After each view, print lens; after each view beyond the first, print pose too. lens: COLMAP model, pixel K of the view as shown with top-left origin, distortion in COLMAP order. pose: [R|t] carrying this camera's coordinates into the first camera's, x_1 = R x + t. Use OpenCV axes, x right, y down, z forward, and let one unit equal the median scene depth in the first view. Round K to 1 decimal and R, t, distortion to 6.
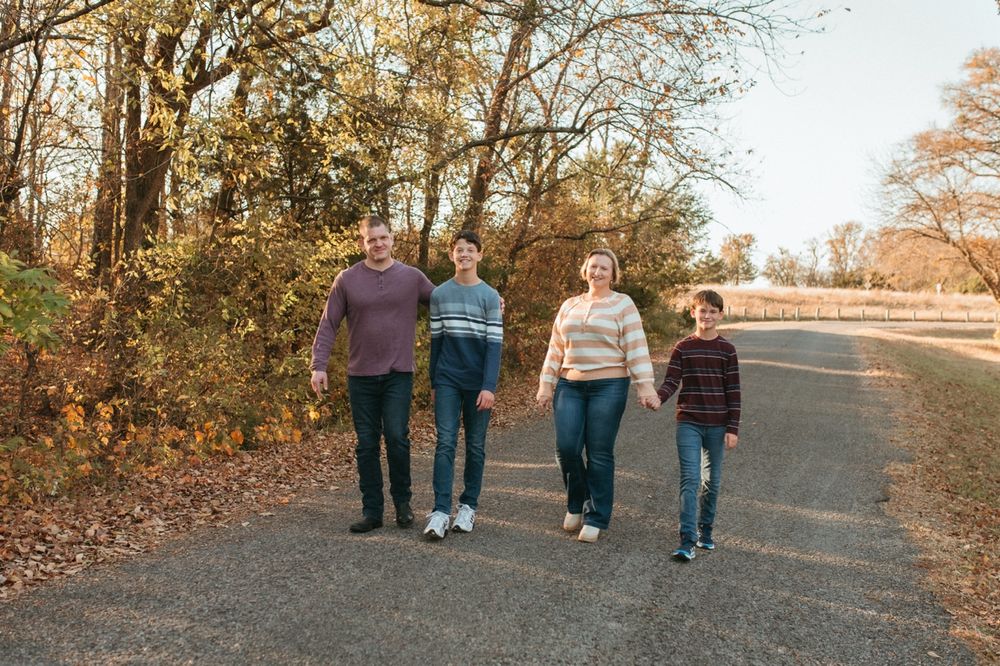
lens RADIAL K [[1006.8, 0, 525.0], [0, 1006.8, 356.1], [0, 0, 1]] dist [0.007030, -0.001549]
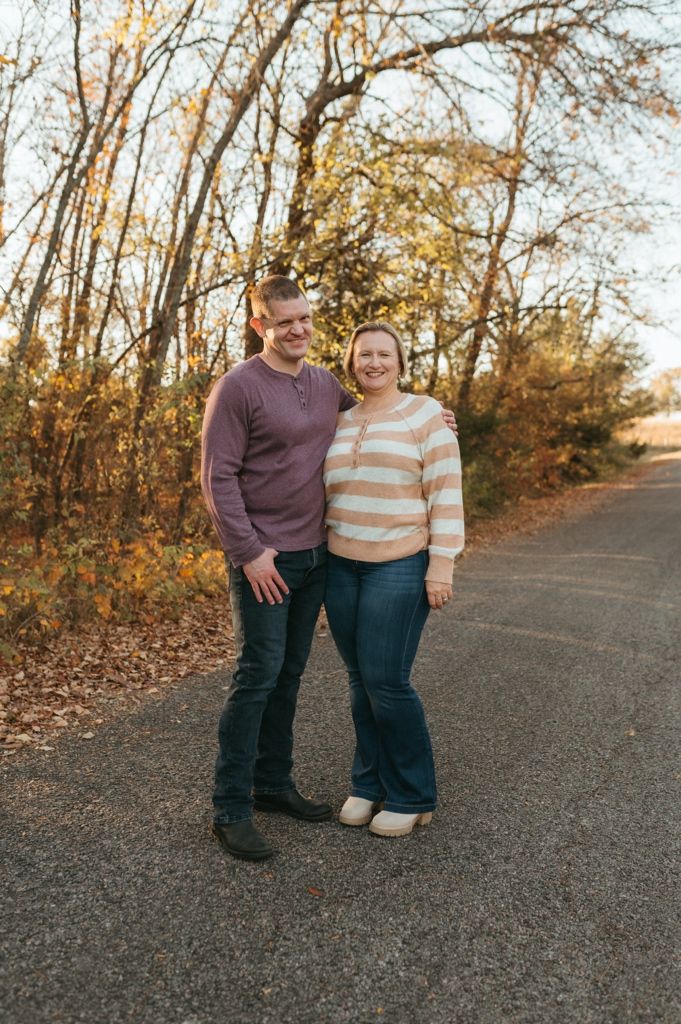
lens RADIAL K [[976.0, 0, 340.5], [0, 976.0, 512.0], [0, 0, 1]] dist [0.011911, -0.008276]
pose [[0.993318, -0.025886, -0.112467, -0.045146], [0.028055, 0.999449, 0.017746, 0.002967], [0.111945, -0.020782, 0.993497, -0.129164]]
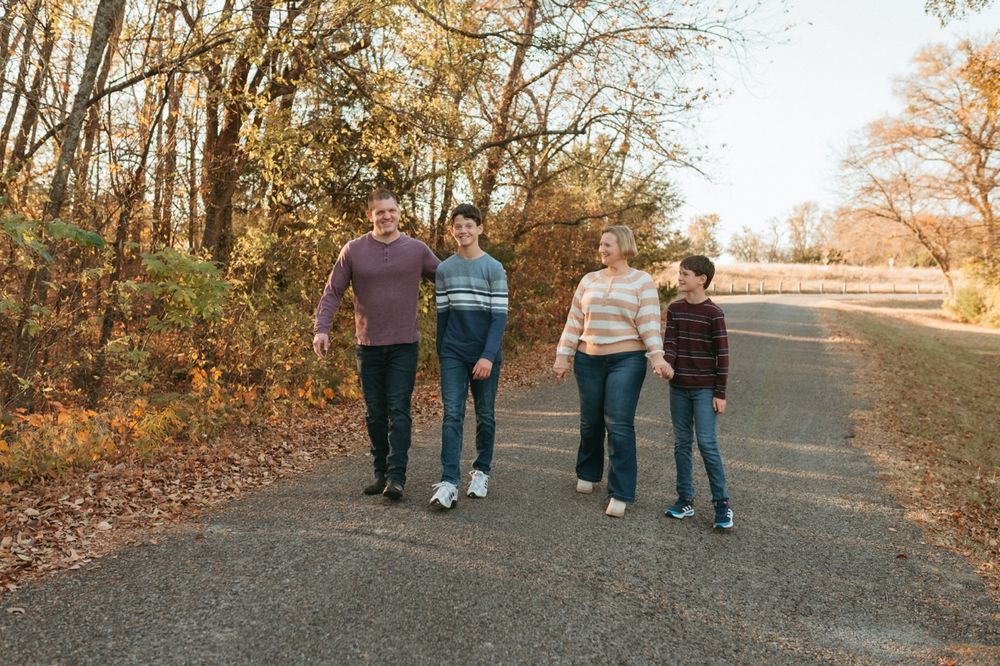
lens RADIAL K [[953.2, 0, 500.0], [0, 953.2, 333.0], [0, 0, 1]] dist [0.011911, -0.008276]
pose [[0.999940, -0.010994, 0.000182, -0.020008], [0.010993, 0.999936, 0.002681, 0.001395], [-0.000211, -0.002679, 0.999996, -0.047448]]
